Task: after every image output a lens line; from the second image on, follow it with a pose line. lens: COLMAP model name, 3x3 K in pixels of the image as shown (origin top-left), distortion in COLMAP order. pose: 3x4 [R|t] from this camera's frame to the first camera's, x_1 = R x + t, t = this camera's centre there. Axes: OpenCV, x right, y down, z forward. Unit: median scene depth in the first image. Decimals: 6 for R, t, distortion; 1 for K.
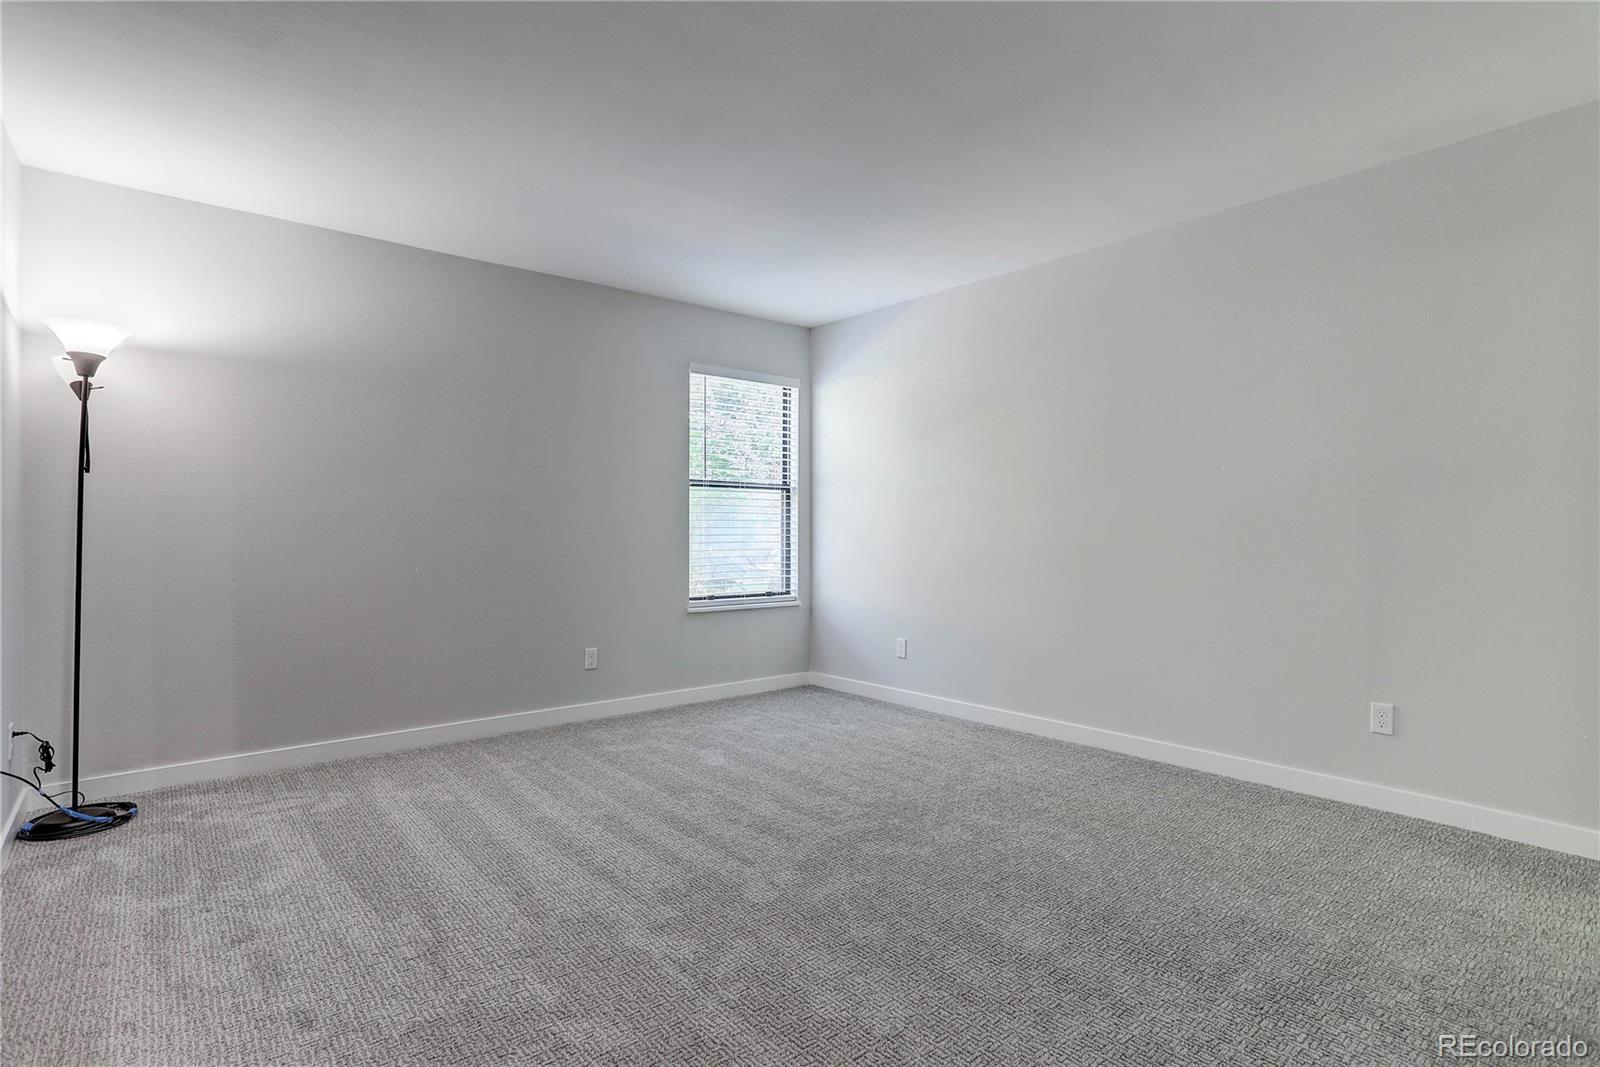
lens RADIAL K [[783.9, 0, 801.6], [0, 783.9, 525.9], [0, 0, 1]] dist [-0.059380, 0.034702]
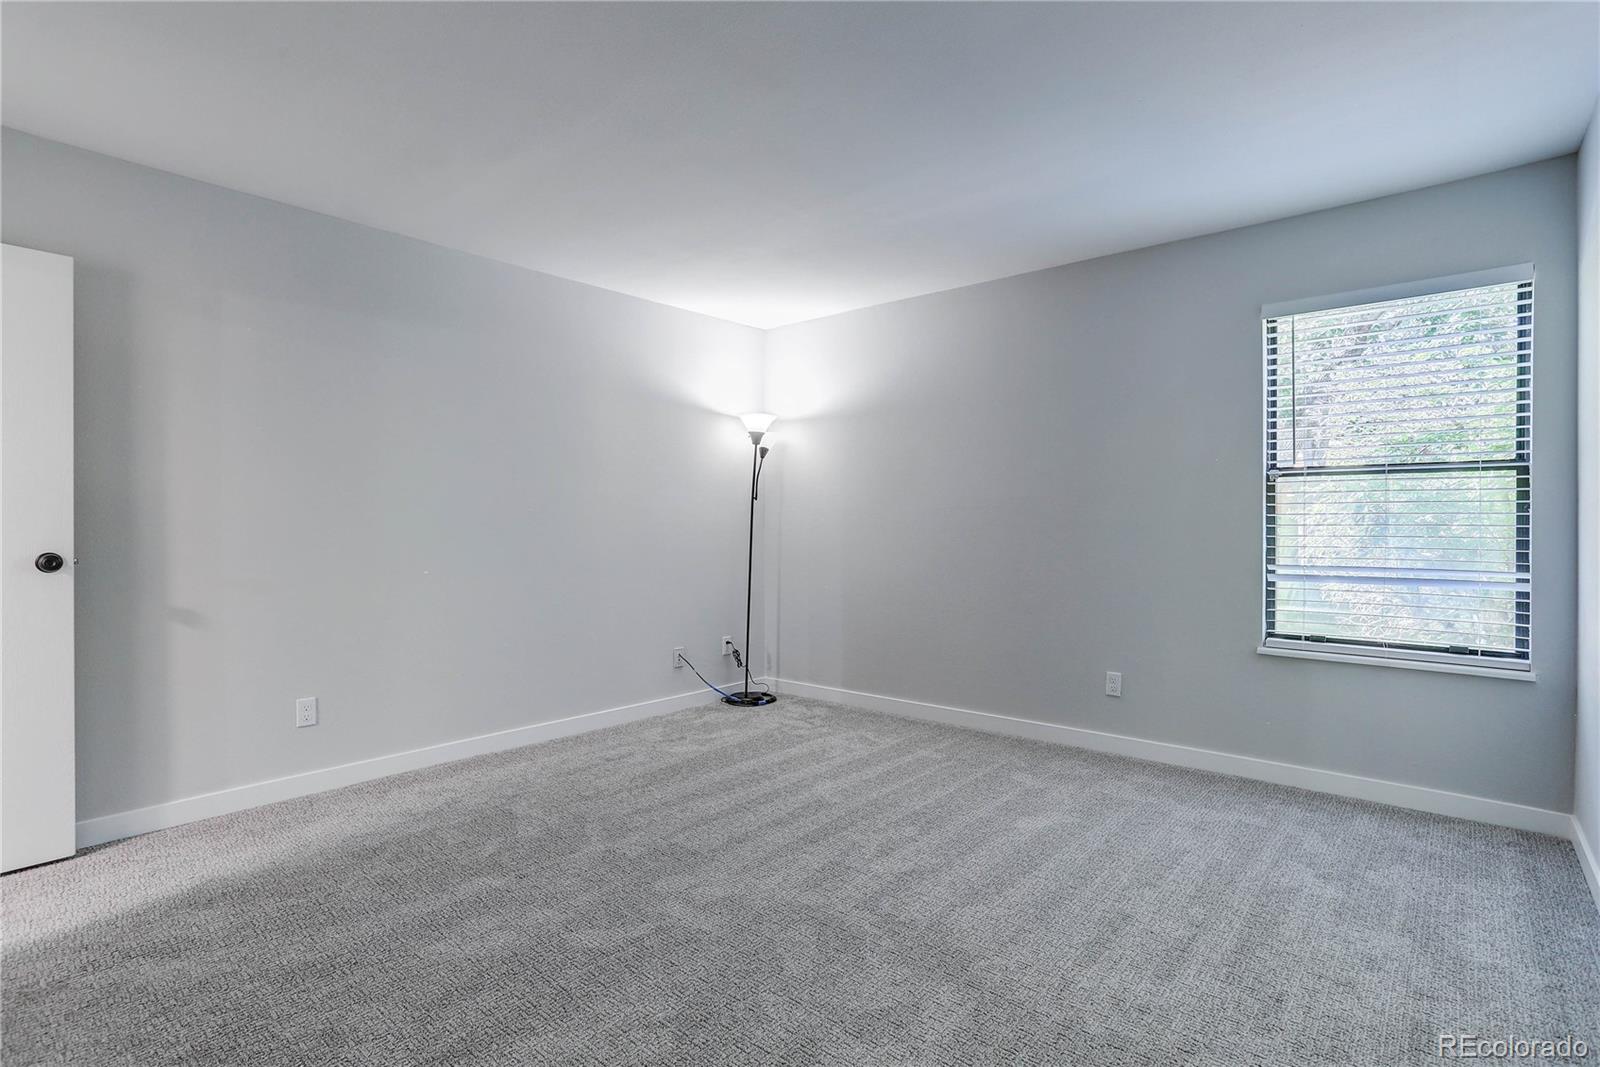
lens RADIAL K [[783.9, 0, 801.6], [0, 783.9, 525.9], [0, 0, 1]] dist [-0.059380, 0.034702]
pose [[0.165972, 0.006821, -0.986107, 0.736317], [0.005831, 0.999952, 0.007898, -0.022709], [0.986113, -0.007061, 0.165924, 0.708650]]
